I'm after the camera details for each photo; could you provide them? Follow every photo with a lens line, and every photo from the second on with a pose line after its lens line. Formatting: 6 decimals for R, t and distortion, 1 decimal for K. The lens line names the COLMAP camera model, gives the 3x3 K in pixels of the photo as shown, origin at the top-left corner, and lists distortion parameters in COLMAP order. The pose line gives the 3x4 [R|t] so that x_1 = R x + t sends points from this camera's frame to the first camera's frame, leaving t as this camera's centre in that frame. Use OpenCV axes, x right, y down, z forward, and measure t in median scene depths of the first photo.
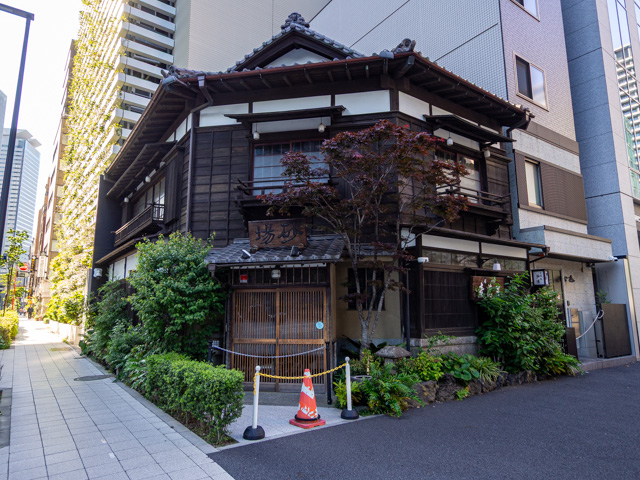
lens RADIAL K [[422.4, 0, 320.0], [0, 422.4, 240.0], [0, 0, 1]] dist [0.001725, -0.000601]
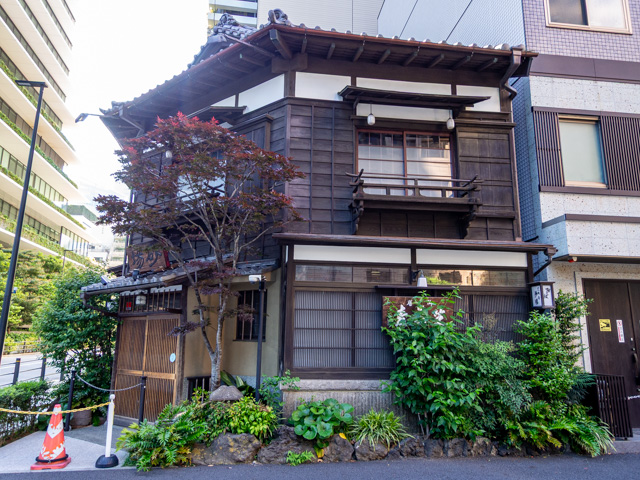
lens RADIAL K [[472.5, 0, 320.0], [0, 472.5, 240.0], [0, 0, 1]] dist [0.004892, 0.002001]
pose [[0.884715, -0.083331, -0.458624, 0.685487], [0.062533, 0.996215, -0.060379, 0.033200], [0.461919, 0.024739, 0.886577, 0.240104]]
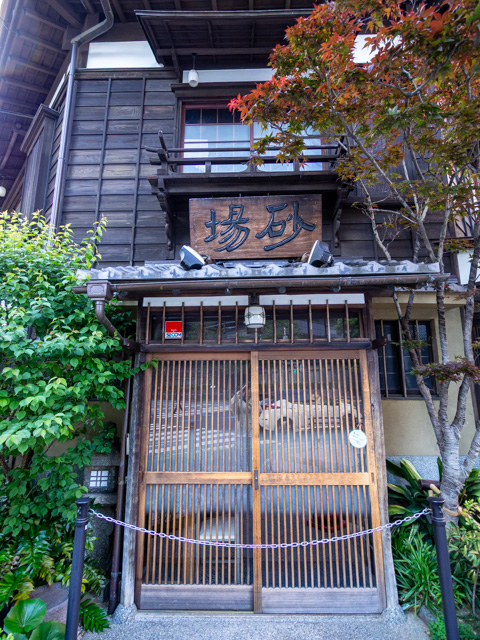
lens RADIAL K [[341.5, 0, 242.3], [0, 341.5, 317.6], [0, 0, 1]] dist [0.002672, 0.000229]
pose [[0.989842, 0.029888, 0.138993, -0.154313], [-0.024582, 0.998908, -0.039737, 0.088787], [-0.140028, 0.035917, 0.989496, 0.618677]]
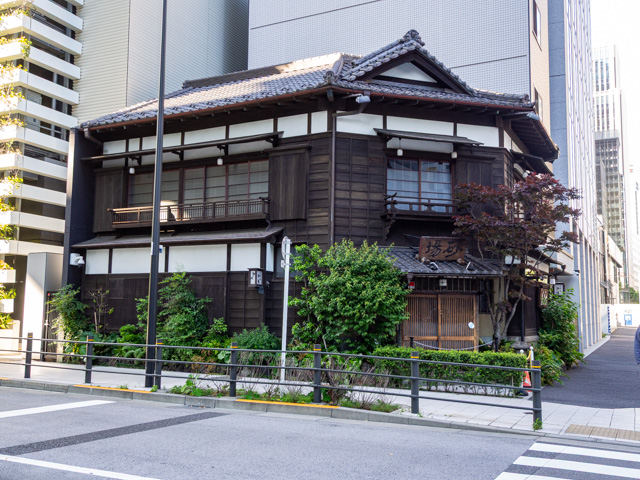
lens RADIAL K [[653.8, 0, 320.0], [0, 653.8, 240.0], [0, 0, 1]] dist [0.039136, 0.010890]
pose [[0.888526, 0.067525, 0.453830, -1.189311], [-0.091977, 0.995247, 0.031994, -0.063895], [-0.449513, -0.070169, 0.890514, -0.463105]]
